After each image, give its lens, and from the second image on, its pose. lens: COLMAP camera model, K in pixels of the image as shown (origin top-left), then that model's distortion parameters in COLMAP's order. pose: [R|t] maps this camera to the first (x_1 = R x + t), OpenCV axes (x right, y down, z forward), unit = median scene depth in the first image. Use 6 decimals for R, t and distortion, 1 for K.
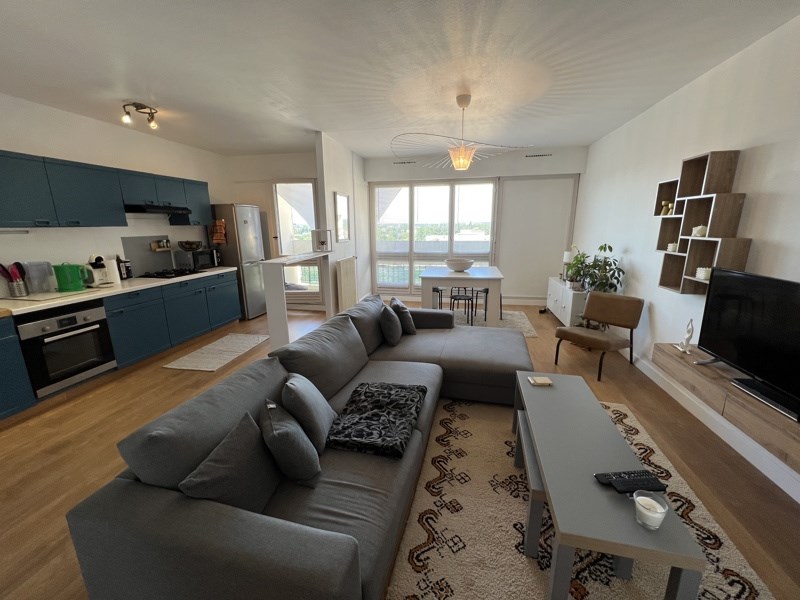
lens RADIAL K [[322.6, 0, 399.2], [0, 322.6, 299.7], [0, 0, 1]] dist [-0.002705, 0.000221]
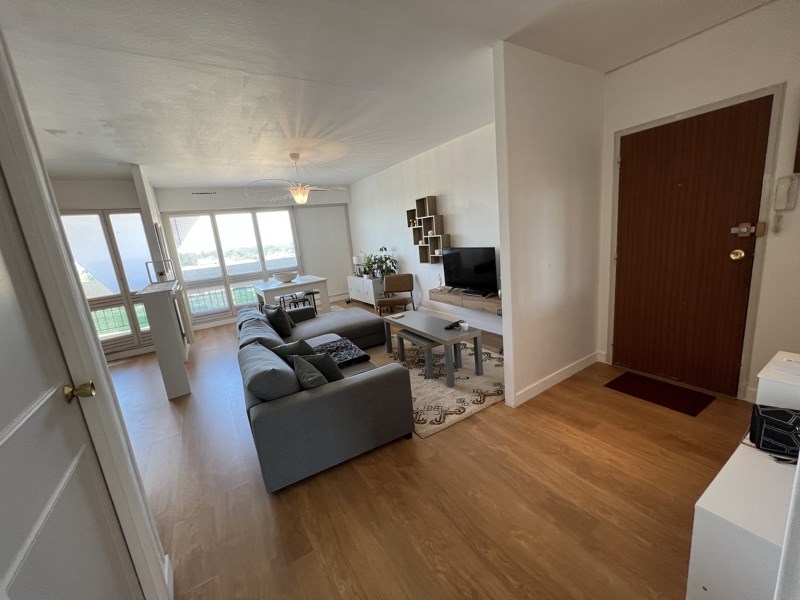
lens RADIAL K [[322.6, 0, 403.1], [0, 322.6, 302.5], [0, 0, 1]] dist [-0.002705, 0.000221]
pose [[0.712586, -0.208957, 0.669745, -0.558674], [0.247989, 0.968011, 0.038163, 0.080332], [-0.656295, 0.138895, 0.741610, -0.299170]]
